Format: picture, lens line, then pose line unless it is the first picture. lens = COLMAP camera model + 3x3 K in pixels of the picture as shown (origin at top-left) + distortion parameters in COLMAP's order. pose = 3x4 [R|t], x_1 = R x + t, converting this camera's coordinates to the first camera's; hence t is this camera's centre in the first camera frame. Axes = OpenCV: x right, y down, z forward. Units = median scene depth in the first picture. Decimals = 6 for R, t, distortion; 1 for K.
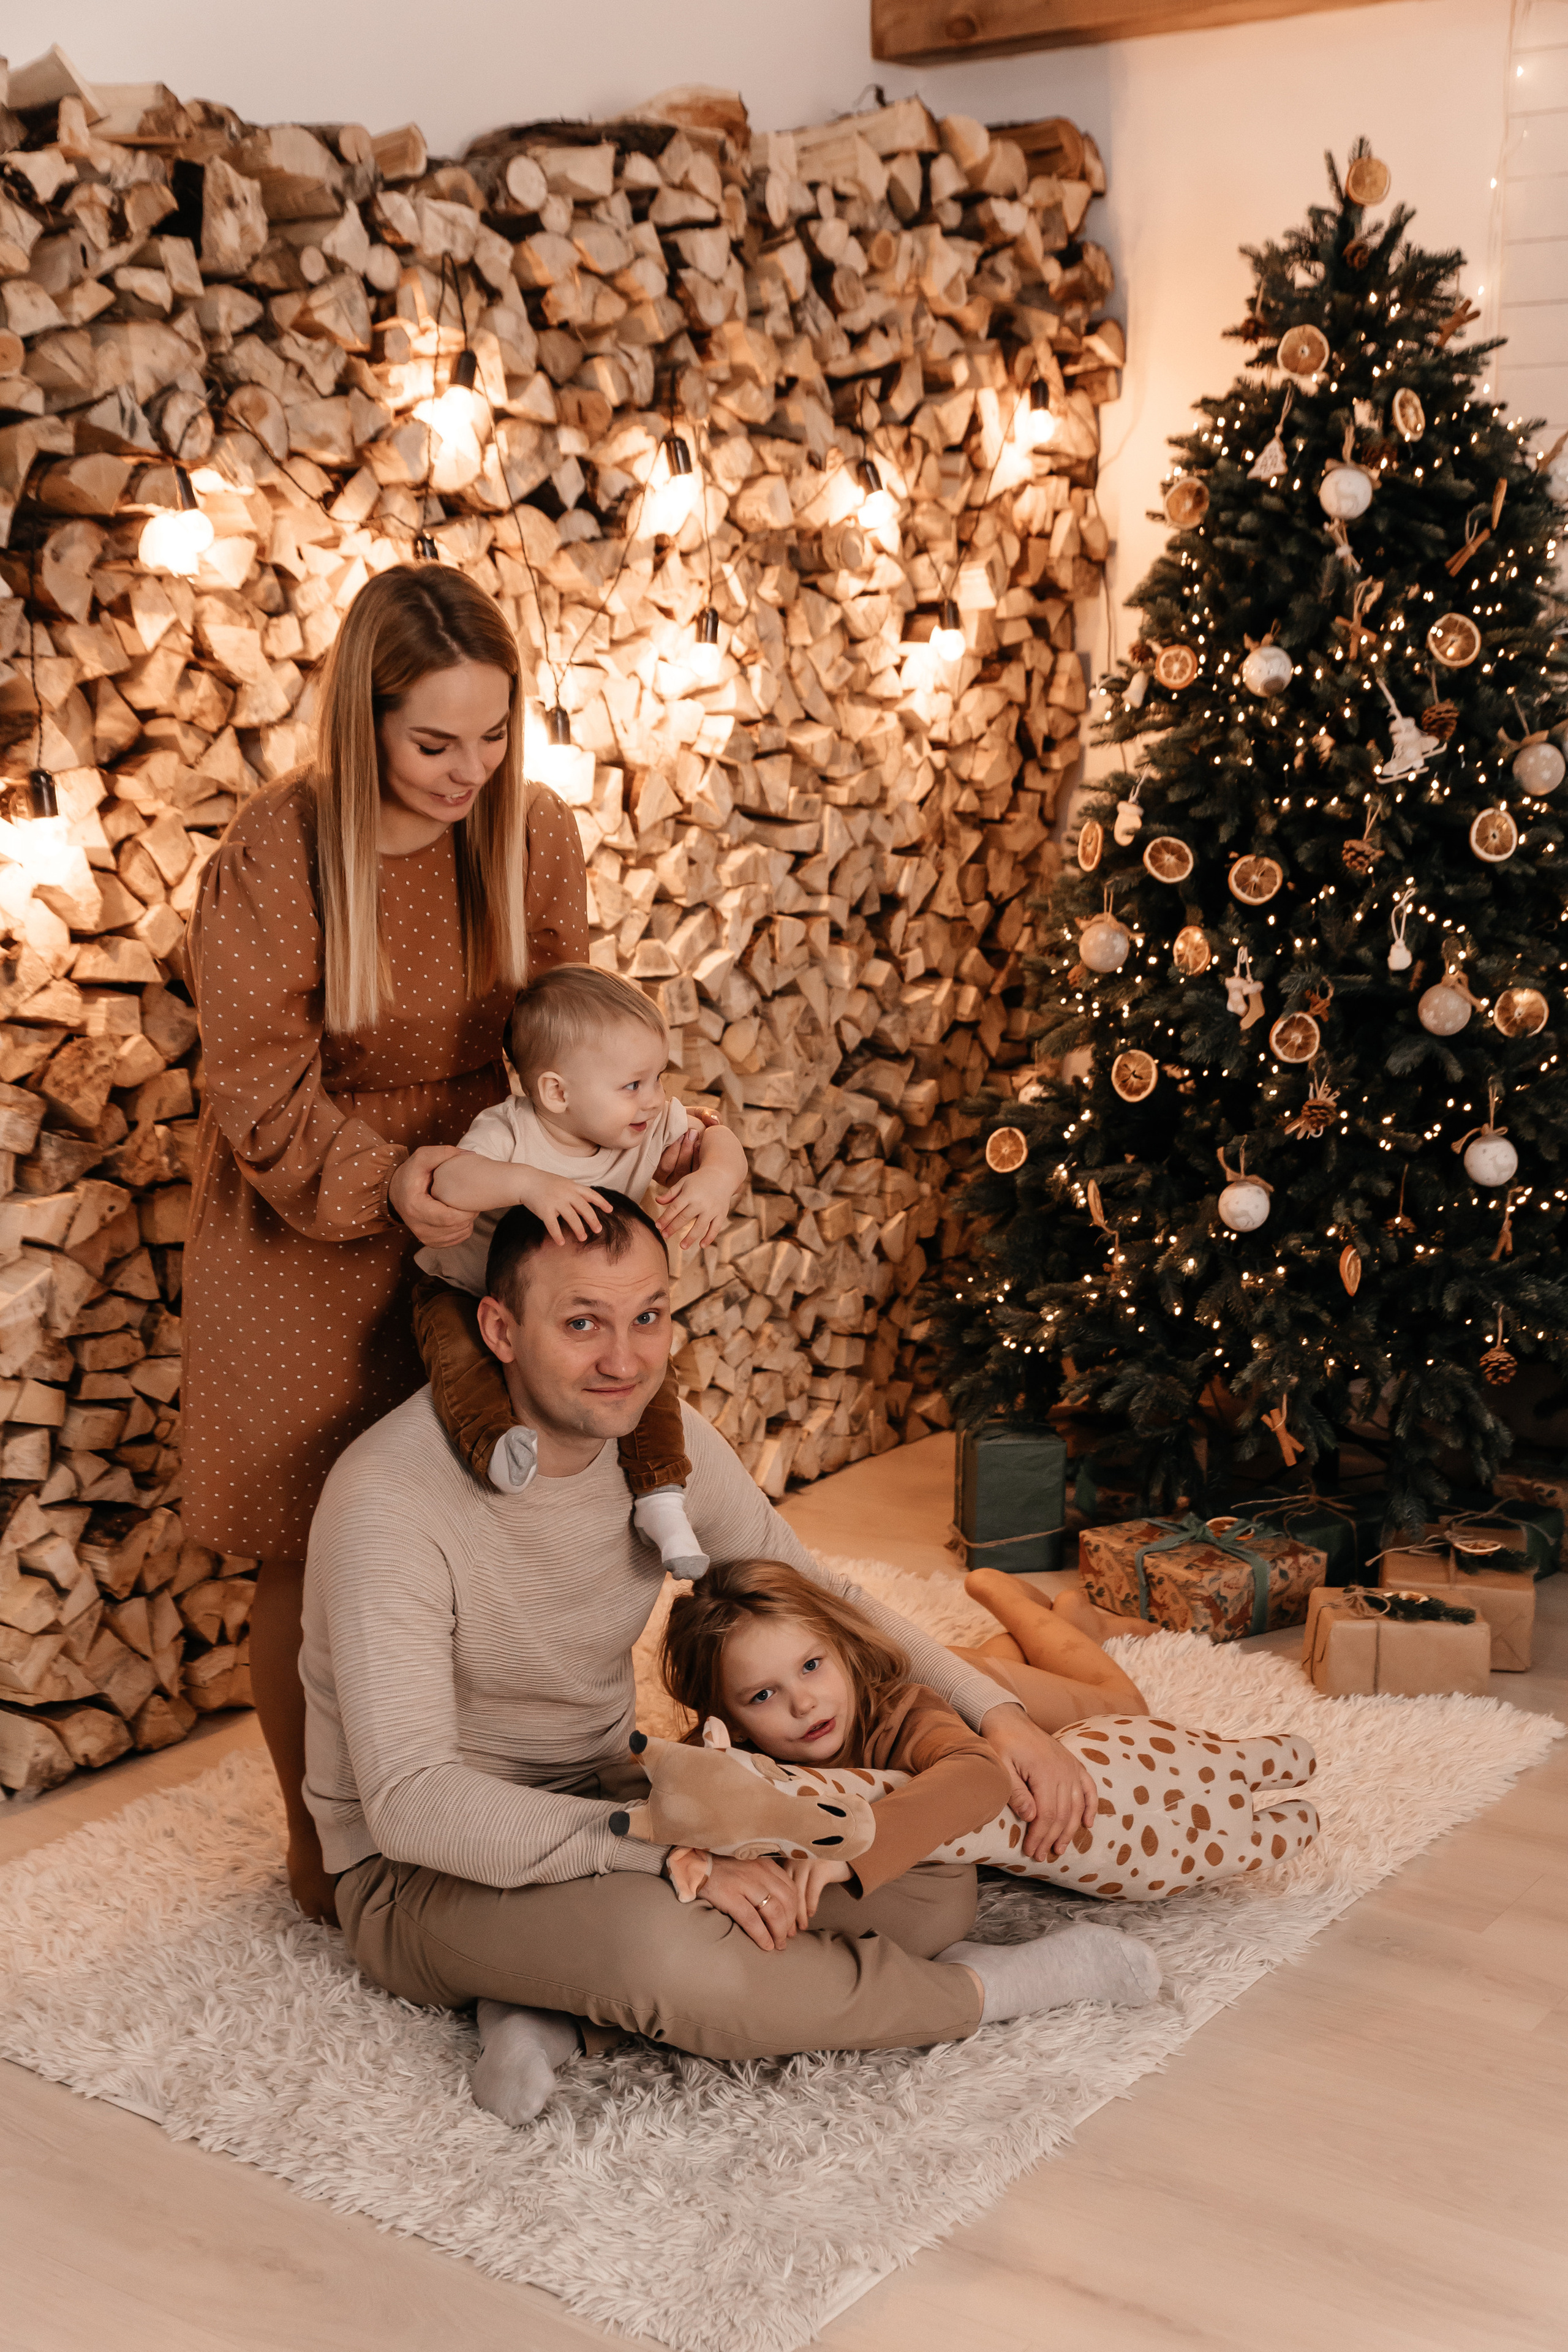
lens RADIAL K [[2774.7, 0, 744.1], [0, 2774.7, 1097.0], [0, 0, 1]] dist [0.022794, 0.000000]
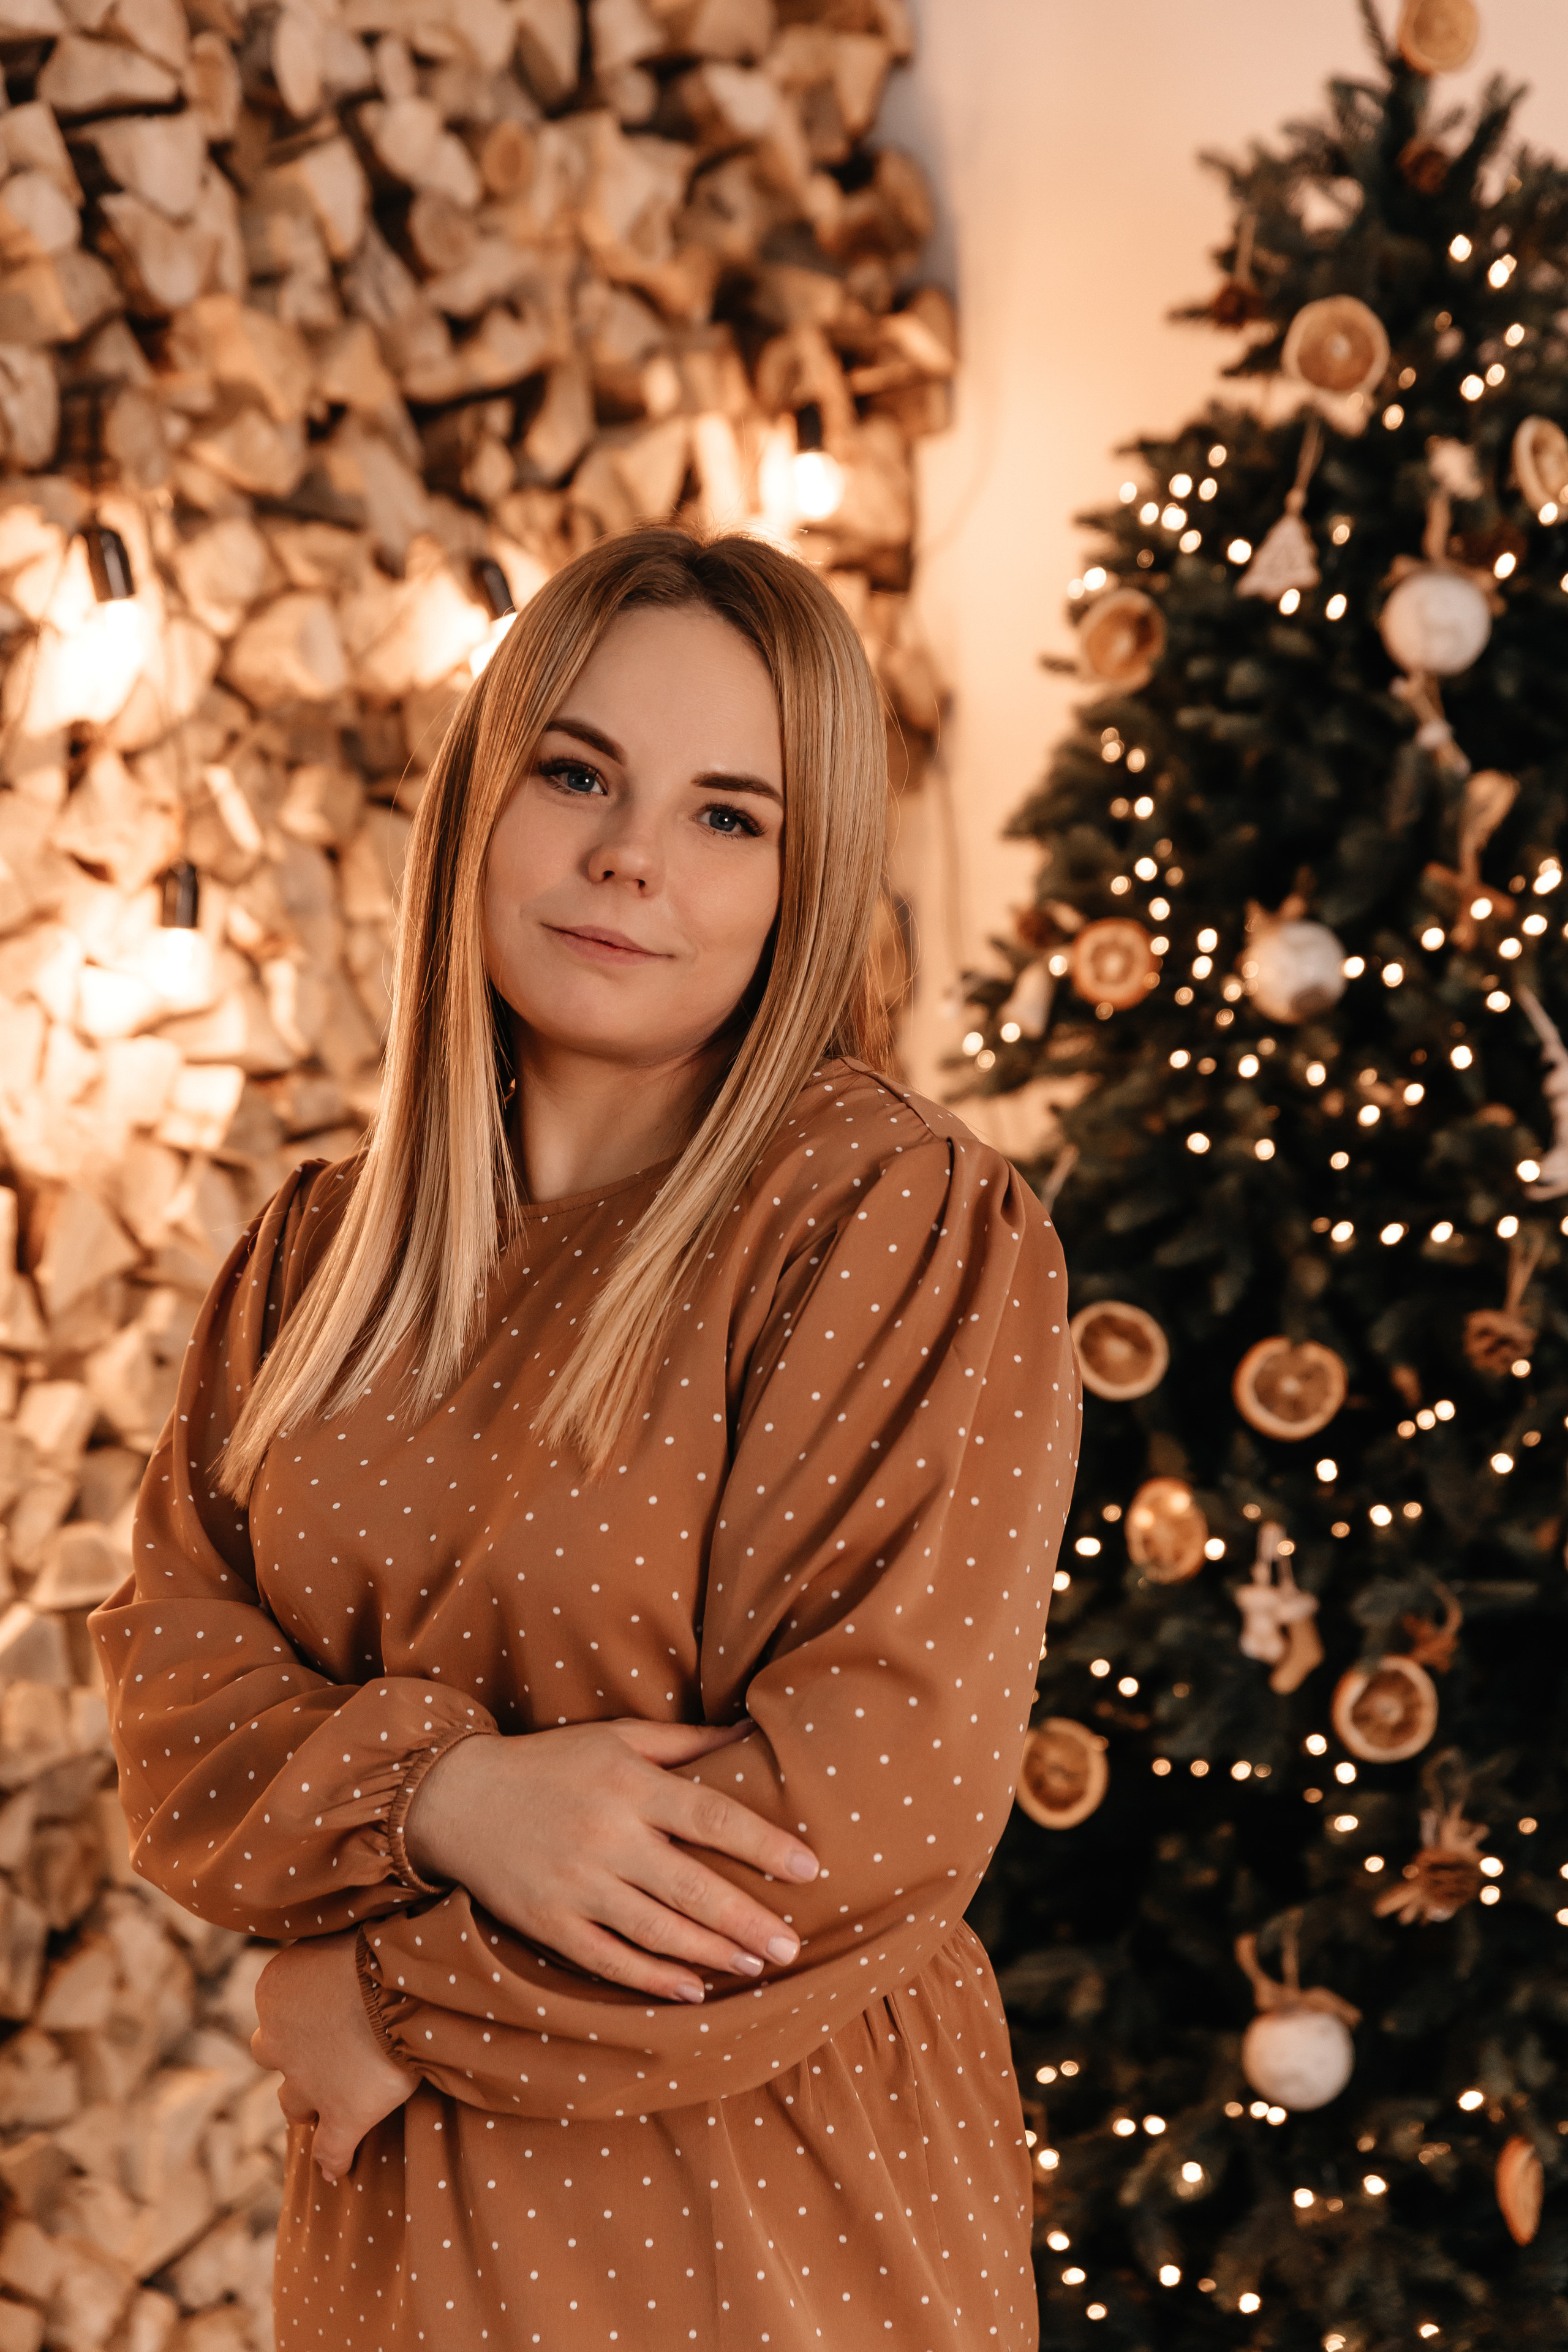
lens RADIAL K [[4365.9, 0, 709.7], [0, 4365.9, 1210.5], [0, 0, 1]] dist [-0.018543, 0.000000]
pose [[0.995386, -0.025163, 0.092590, 0.007845], [0.031038, 0.997558, -0.062569, -0.062875], [-0.090790, 0.065154, 0.993736, 0.221648]]
